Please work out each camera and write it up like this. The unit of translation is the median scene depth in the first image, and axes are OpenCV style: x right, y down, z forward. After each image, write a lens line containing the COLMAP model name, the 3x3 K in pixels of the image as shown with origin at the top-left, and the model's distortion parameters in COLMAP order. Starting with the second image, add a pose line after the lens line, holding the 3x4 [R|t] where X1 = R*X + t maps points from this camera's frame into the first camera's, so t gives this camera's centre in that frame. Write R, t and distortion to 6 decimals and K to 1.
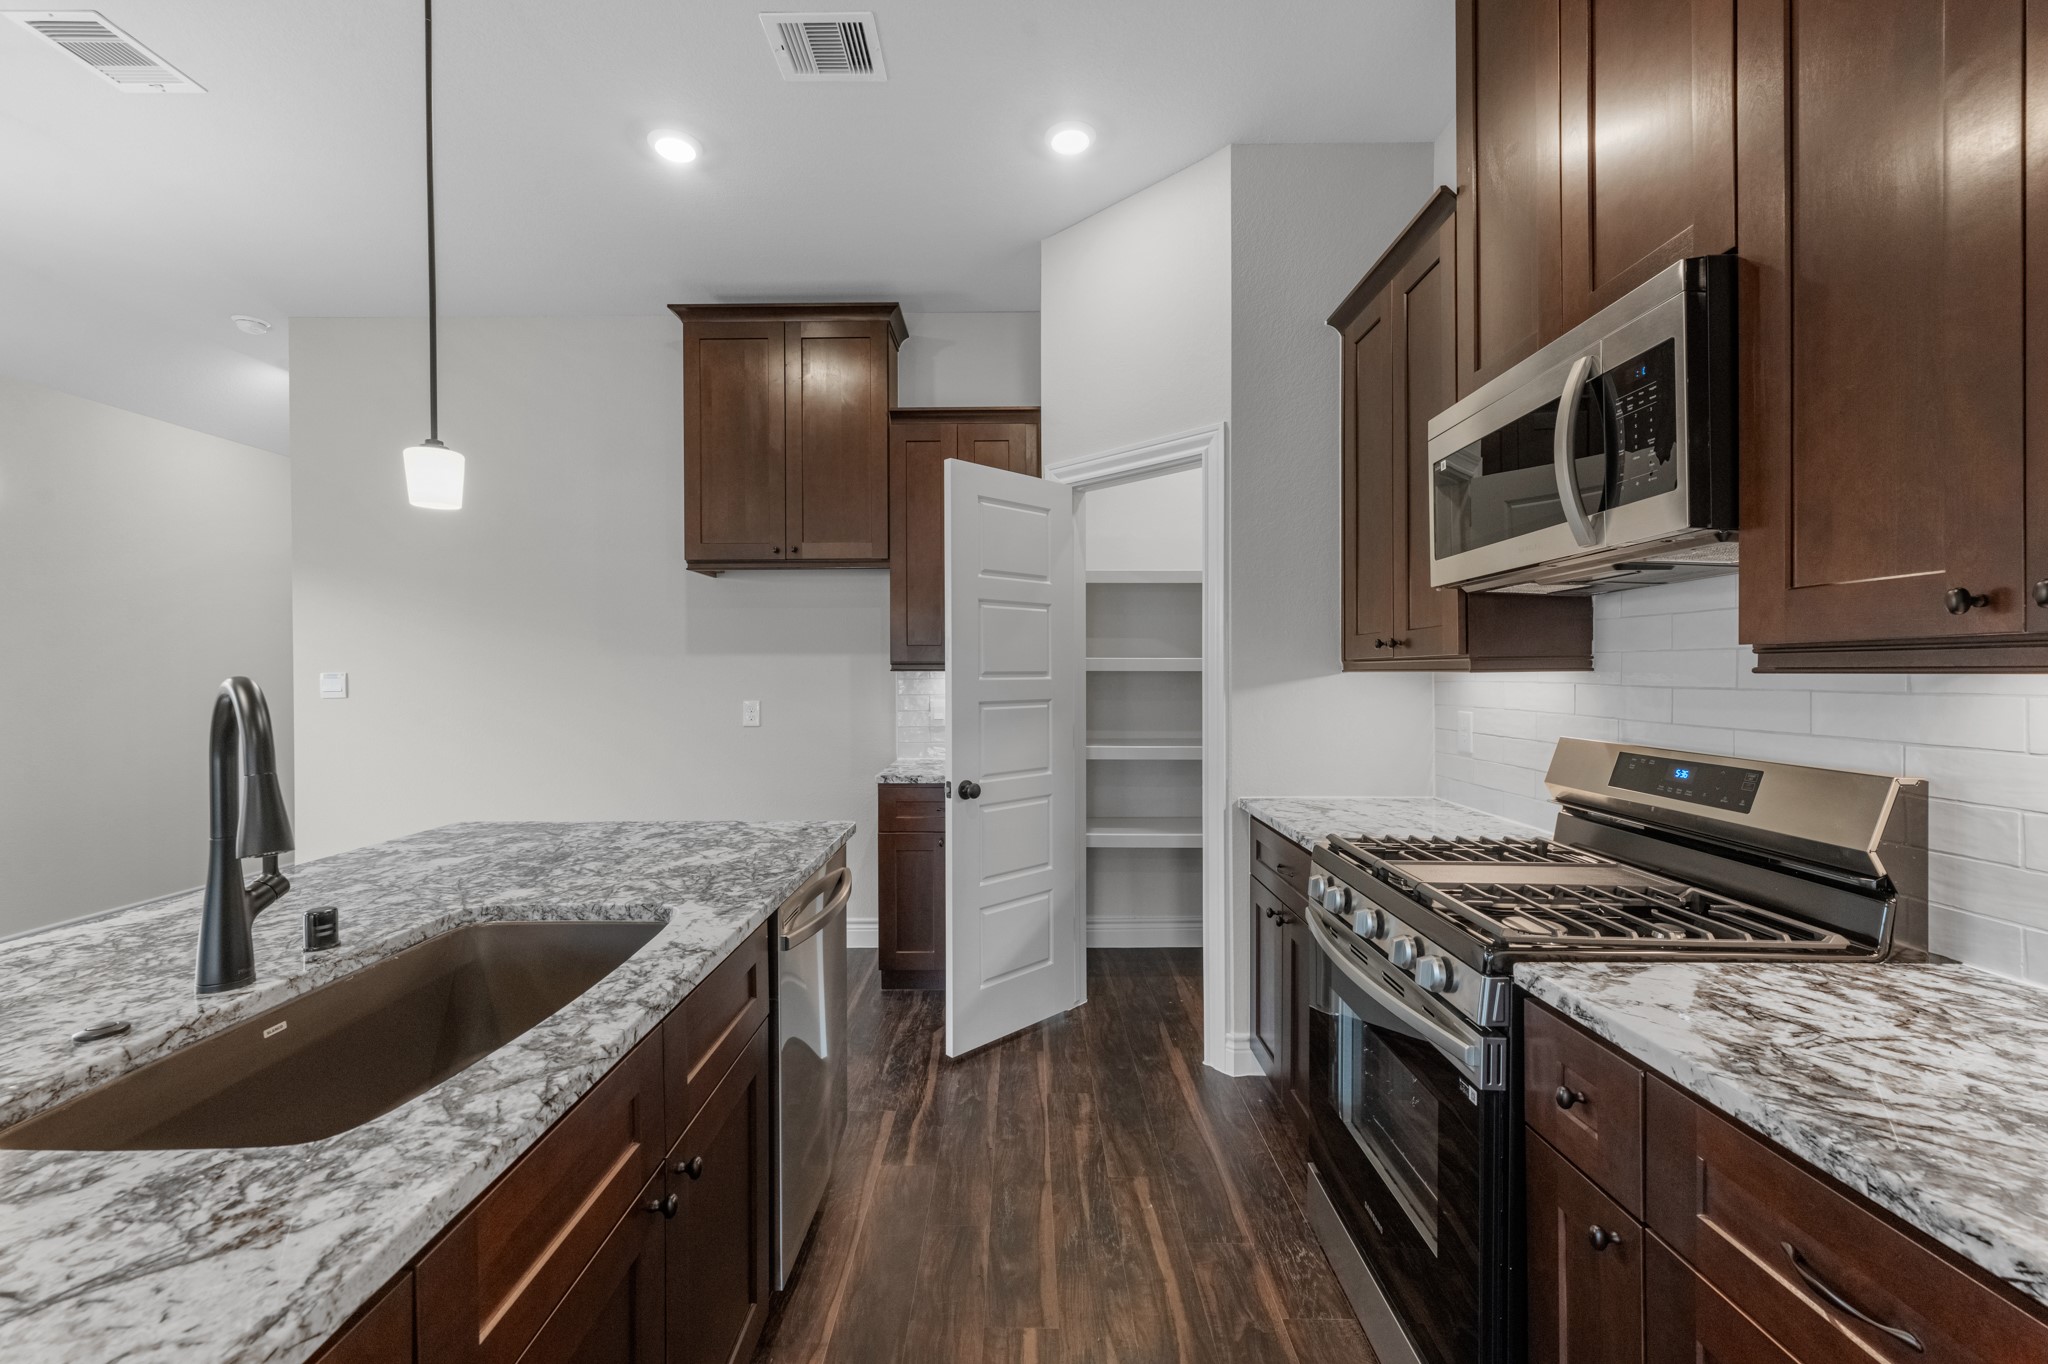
lens RADIAL K [[823.4, 0, 1018.9], [0, 823.4, 671.9], [0, 0, 1]] dist [0.009666, 0.000342]
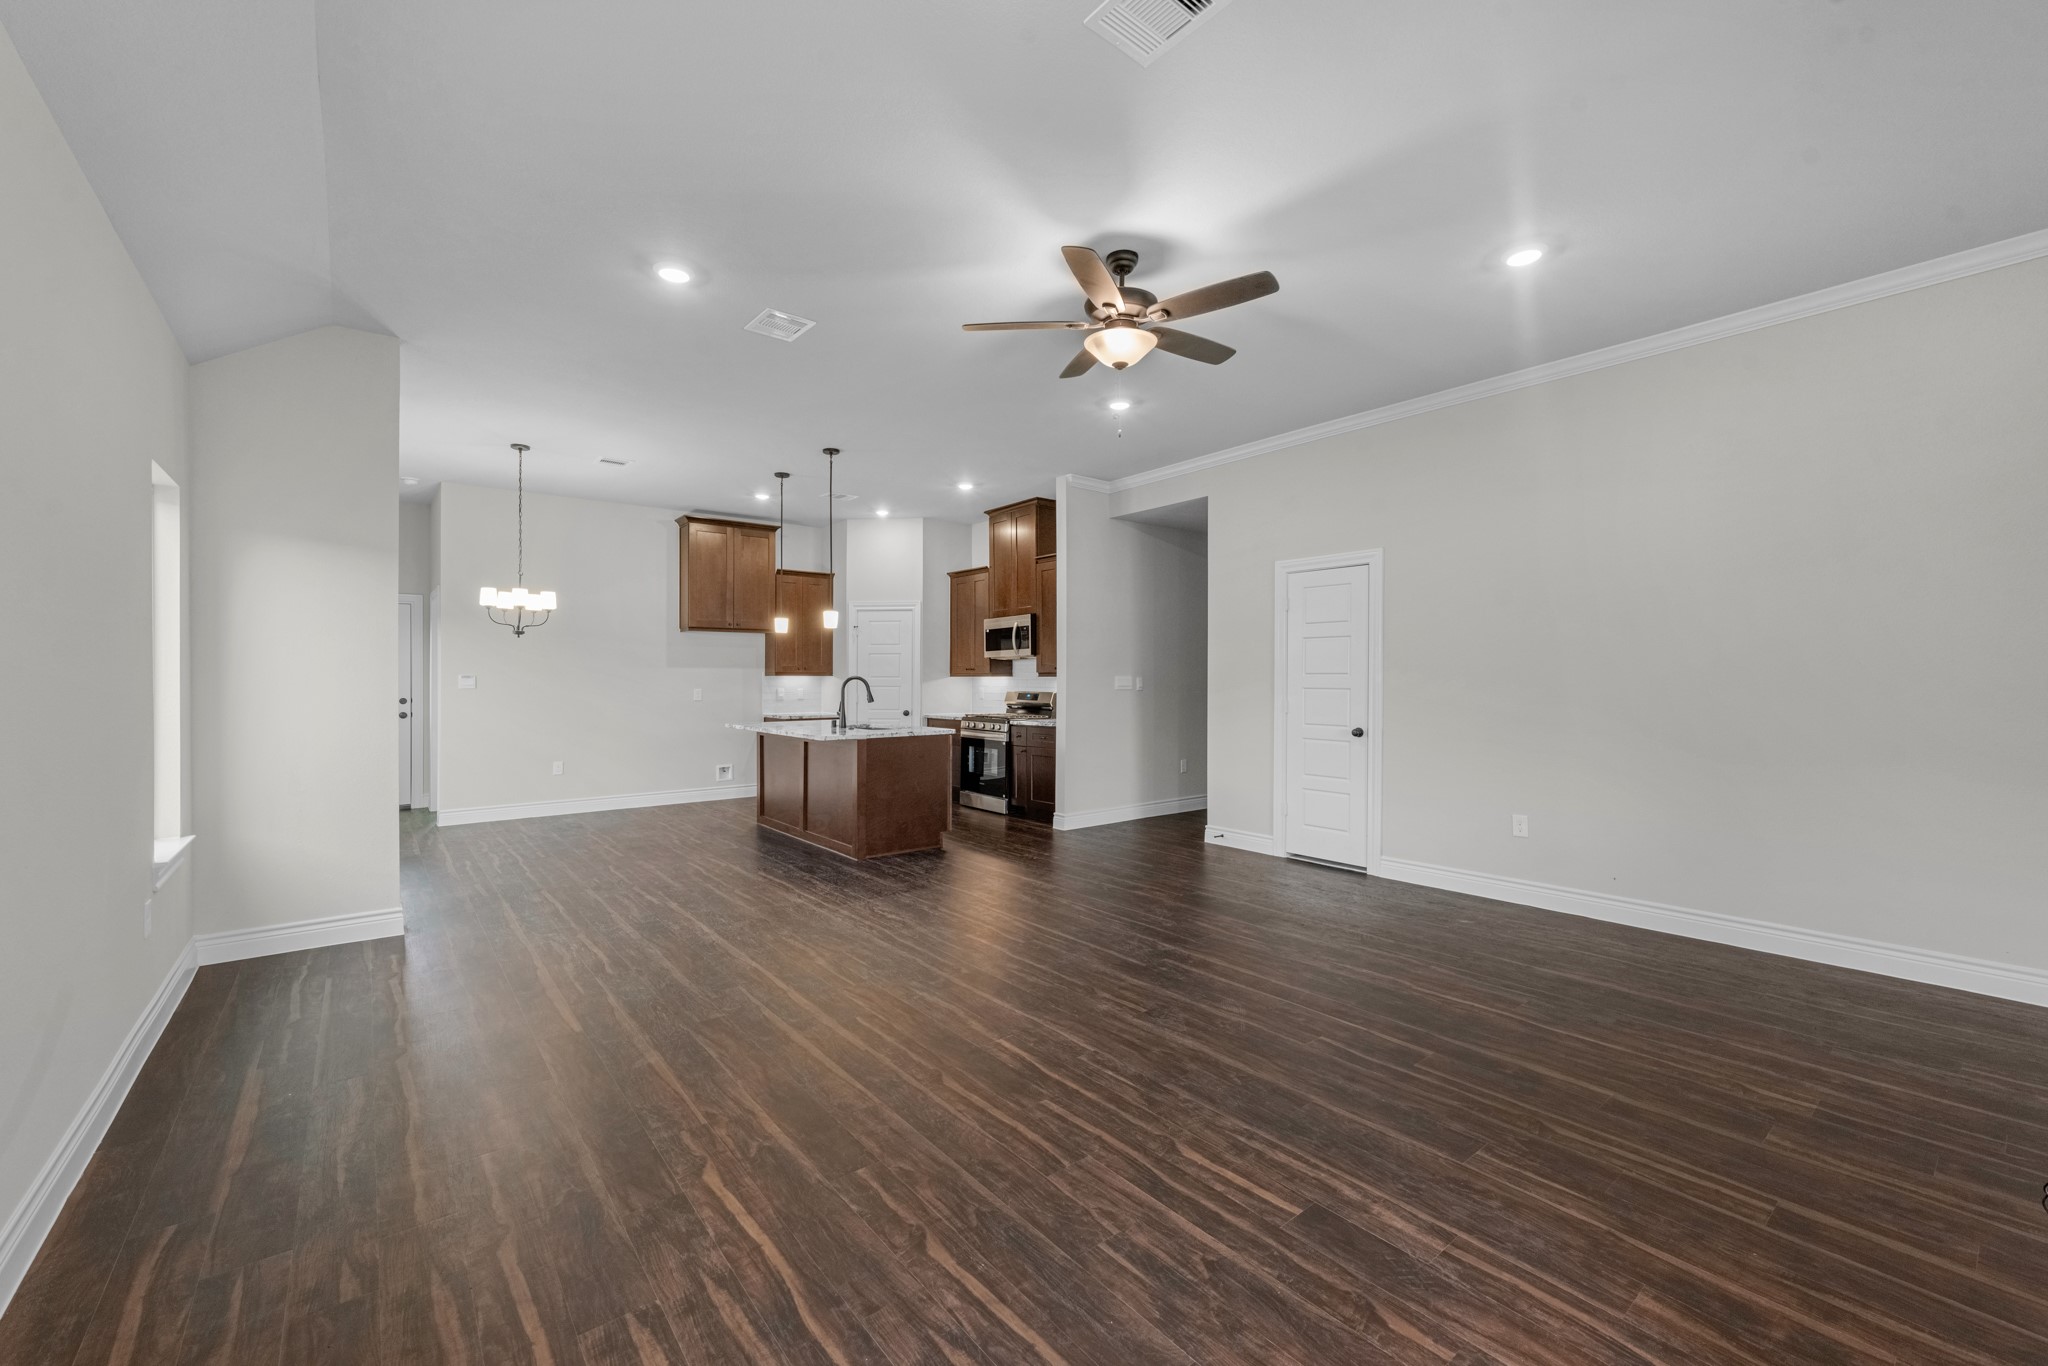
lens RADIAL K [[848.2, 0, 1030.0], [0, 848.2, 677.2], [0, 0, 1]] dist [0.011135, 0.000096]
pose [[0.762459, 0.004387, 0.647021, -3.515741], [-0.004443, 0.999989, -0.001545, 0.015376], [-0.647021, -0.001697, 0.762471, -4.089586]]
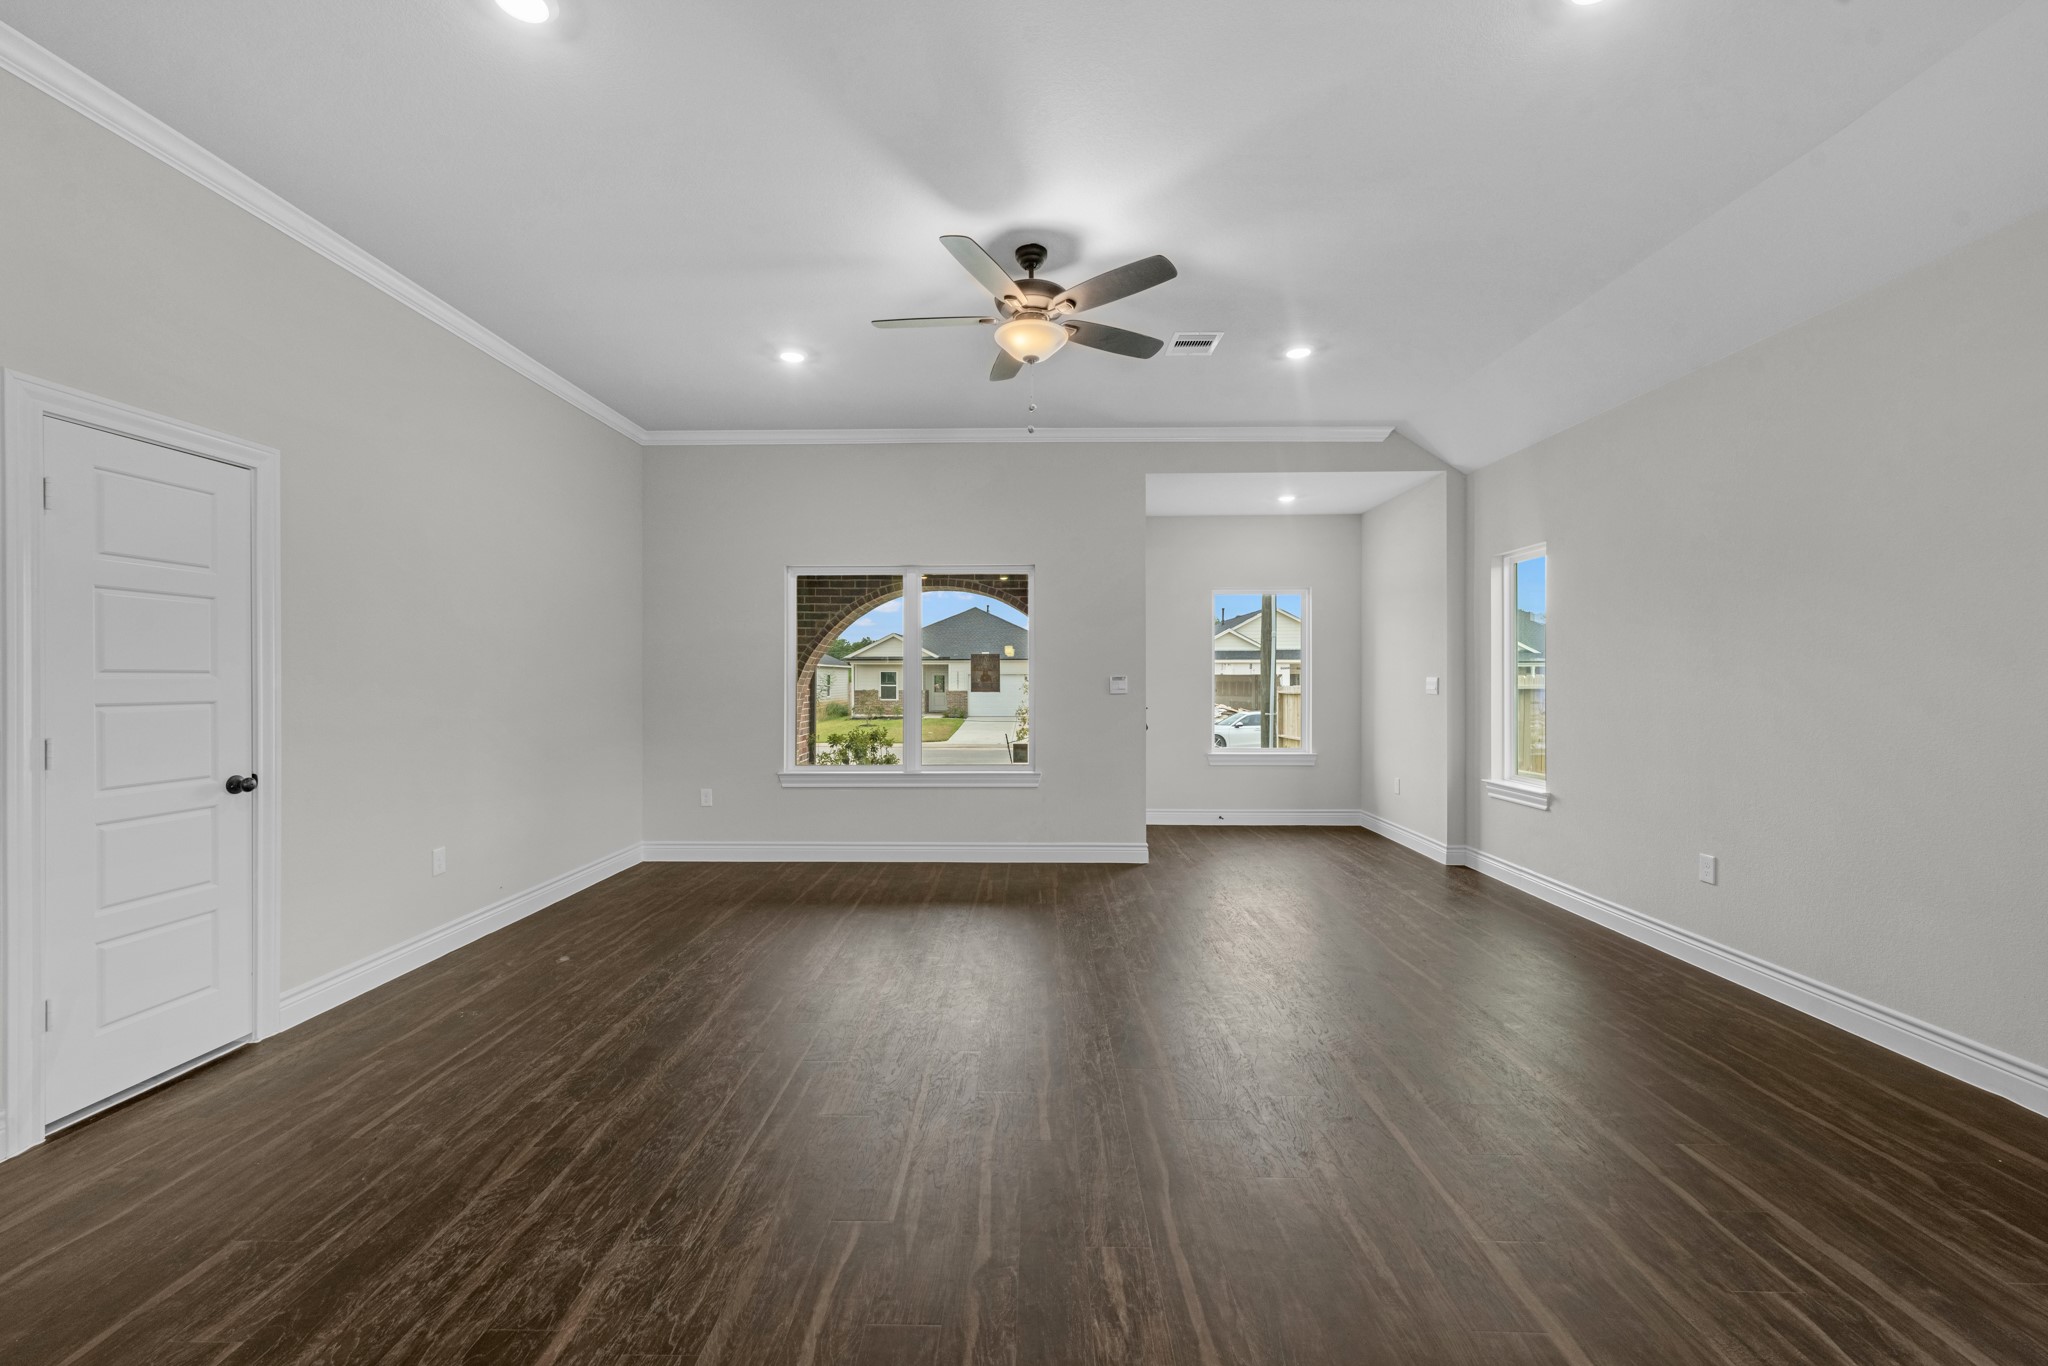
lens RADIAL K [[801.6, 0, 1017.0], [0, 801.6, 679.8], [0, 0, 1]] dist [0.009152, 0.000298]
pose [[-0.999953, 0.005237, 0.008116, -1.332285], [0.005247, 0.999986, 0.001159, 0.010901], [-0.008110, 0.001202, -0.999966, 0.730664]]
